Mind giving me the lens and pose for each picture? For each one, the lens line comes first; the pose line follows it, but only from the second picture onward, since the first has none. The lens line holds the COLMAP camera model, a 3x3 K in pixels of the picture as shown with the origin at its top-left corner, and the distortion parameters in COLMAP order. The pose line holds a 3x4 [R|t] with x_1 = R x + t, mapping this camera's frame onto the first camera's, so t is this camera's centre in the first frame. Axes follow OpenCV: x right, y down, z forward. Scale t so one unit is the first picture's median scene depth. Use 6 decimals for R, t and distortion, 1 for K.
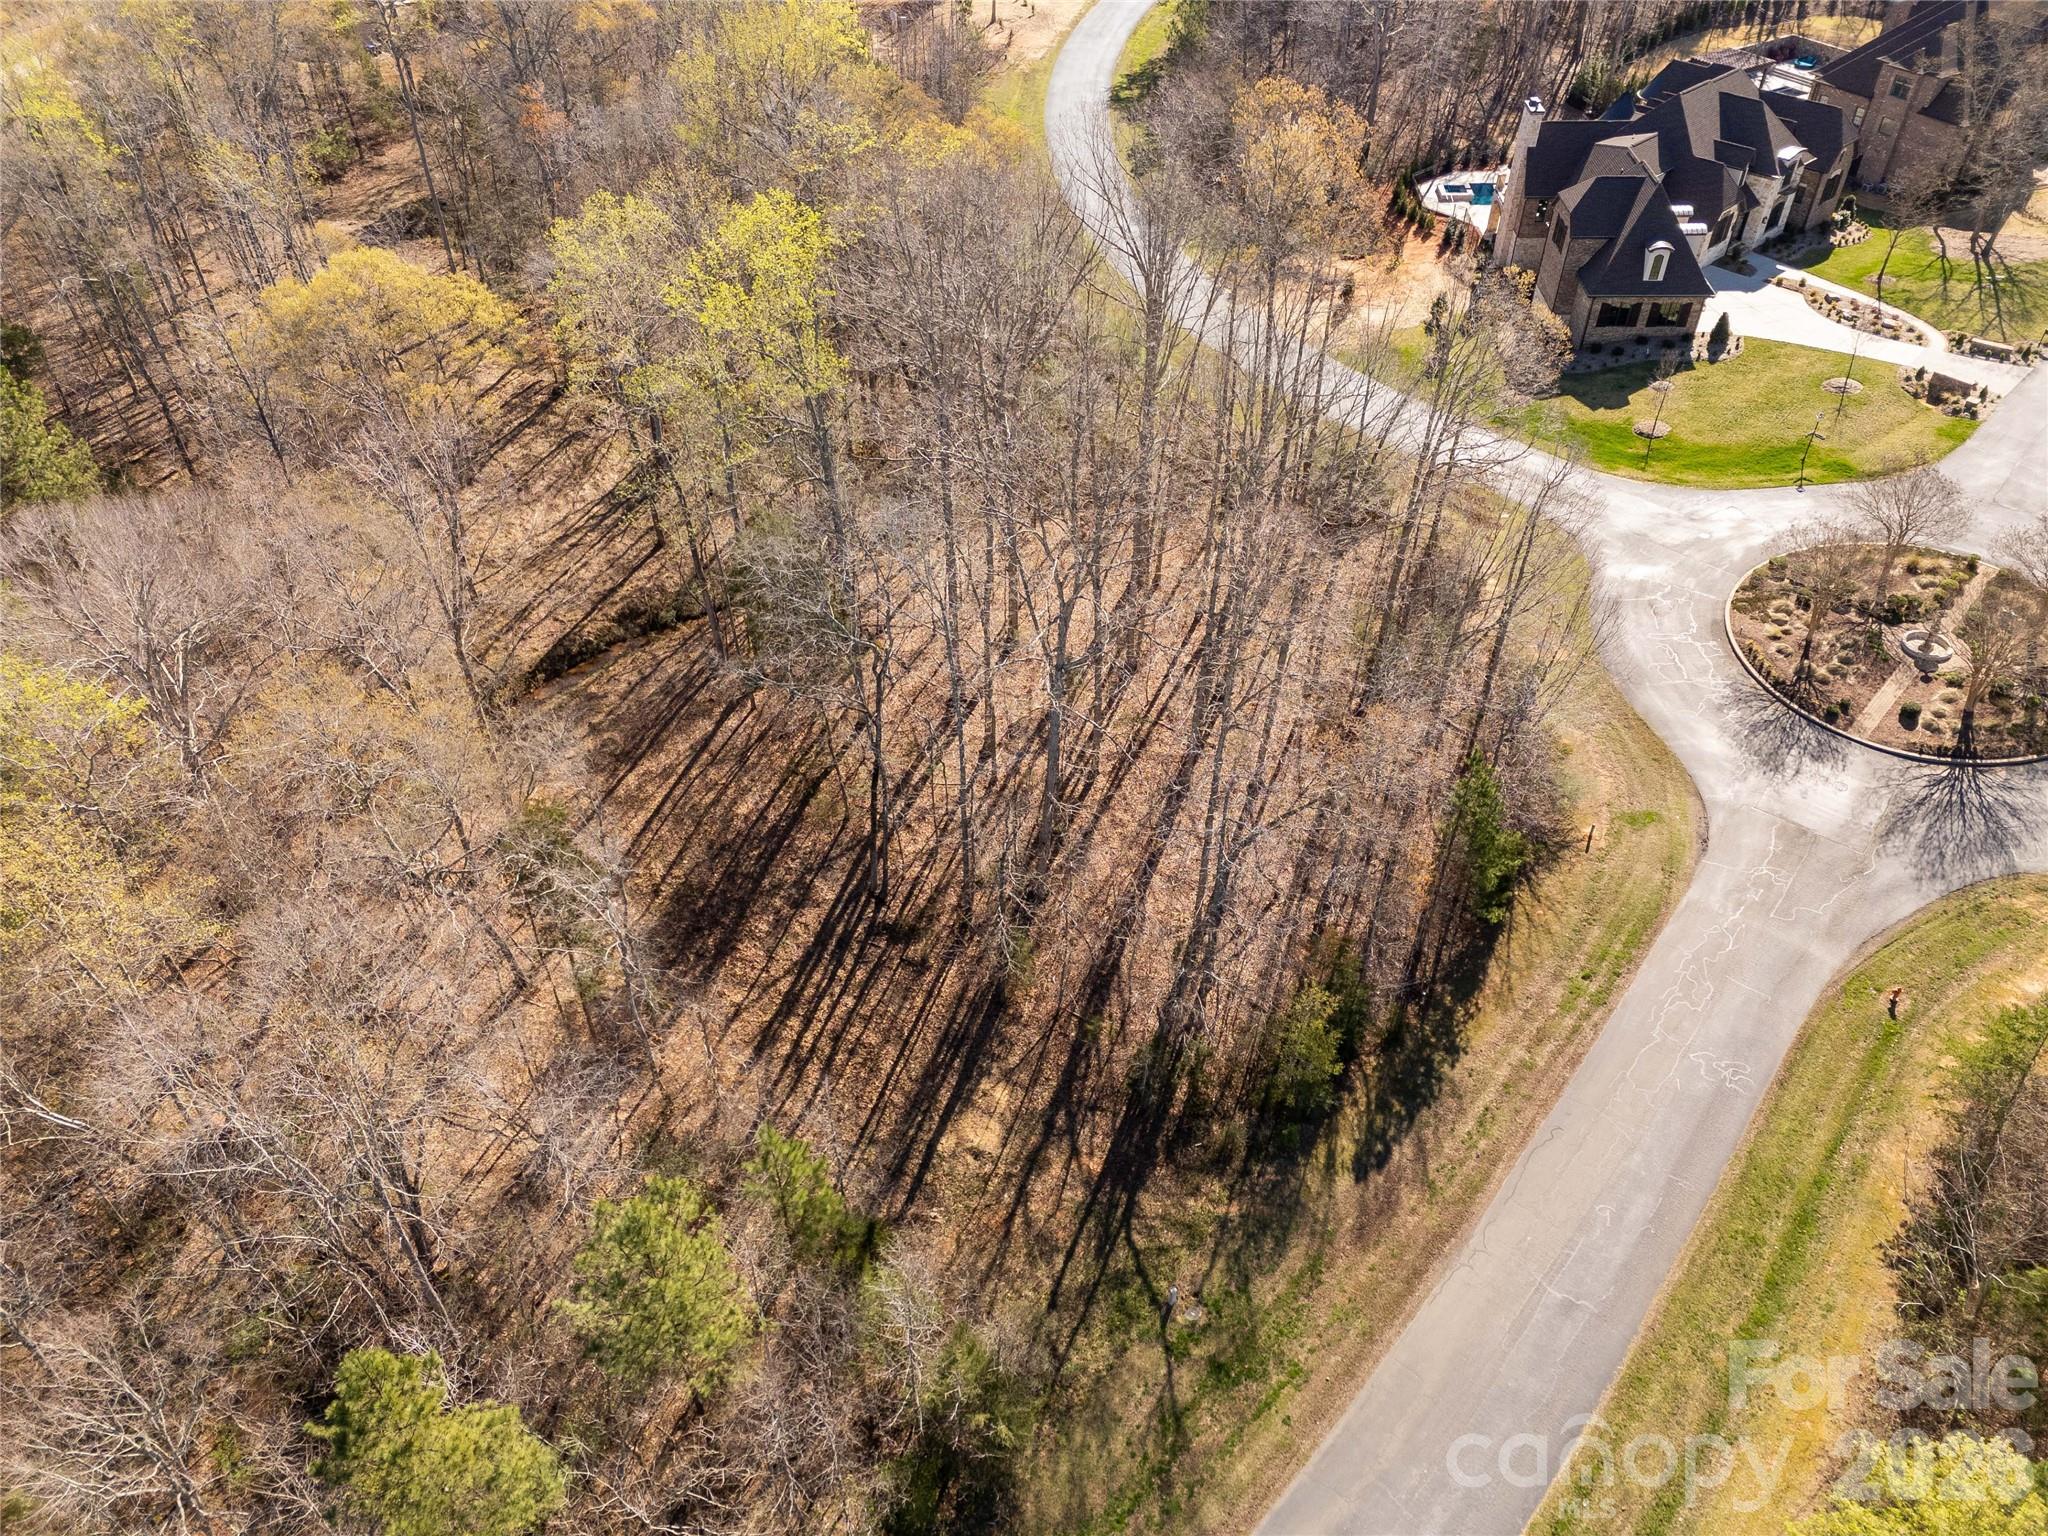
lens RADIAL K [[1488.0, 0, 1025.5], [0, 1488.0, 766.5], [0, 0, 1]] dist [0.052596, -0.021732]
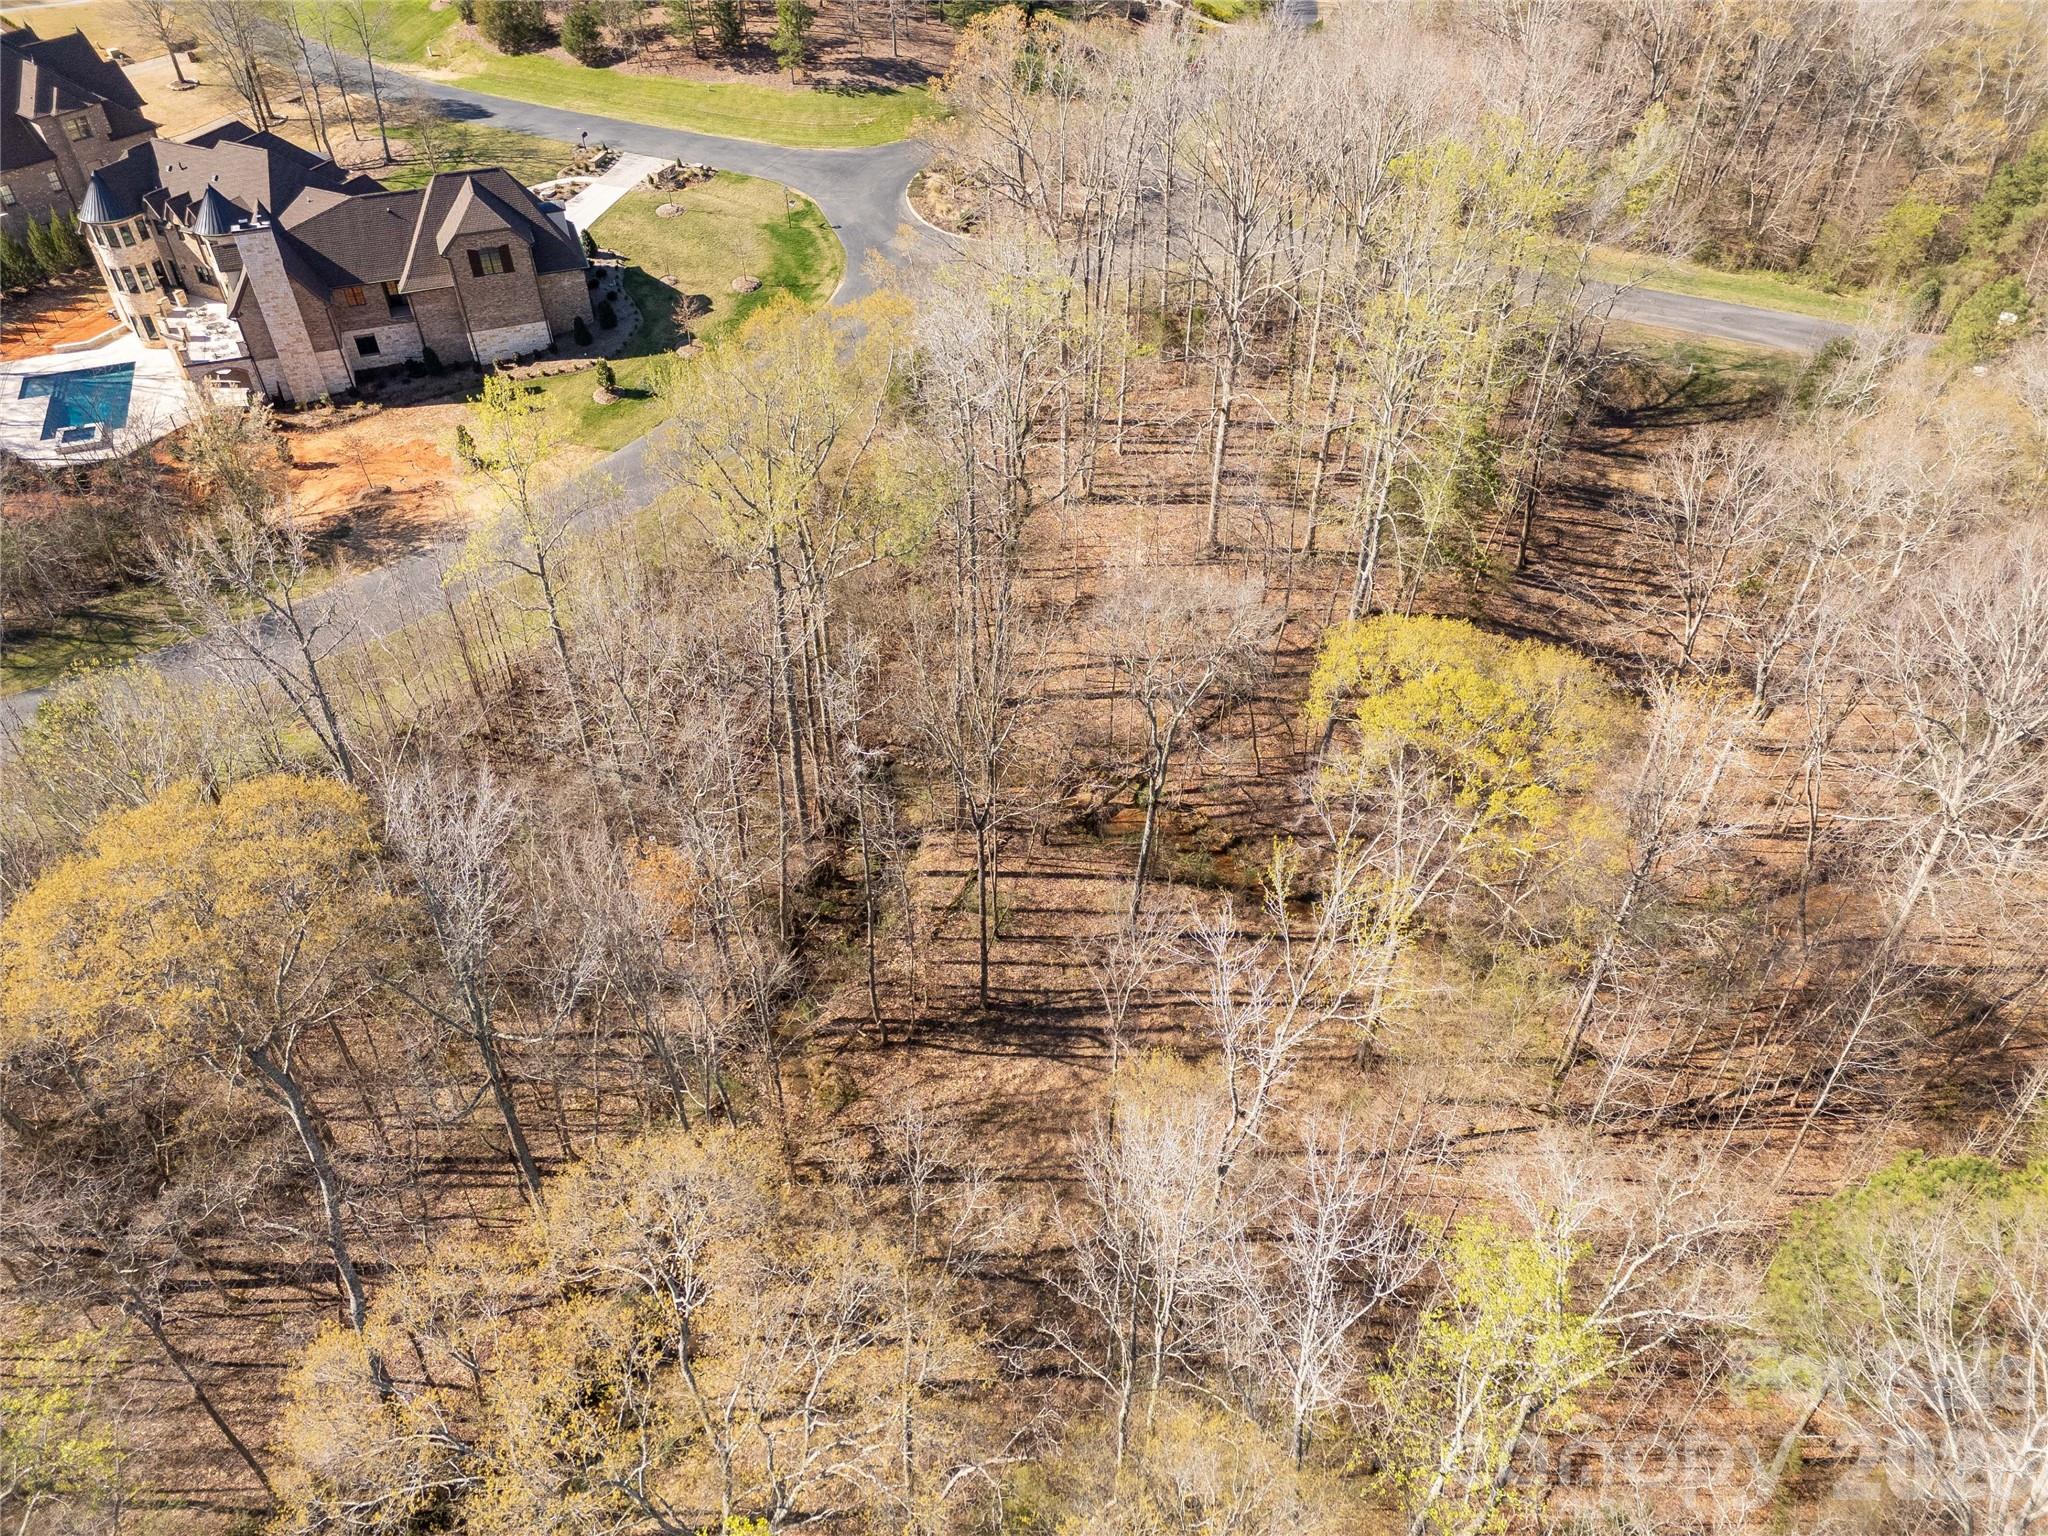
lens RADIAL K [[1488.0, 0, 1024.2], [0, 1488.0, 766.4], [0, 0, 1]] dist [0.052596, -0.021732]
pose [[-0.378912, -0.595471, 0.708407, -0.693970], [0.618998, 0.405966, 0.672334, -0.705338], [-0.687945, 0.693258, 0.214770, 0.844953]]
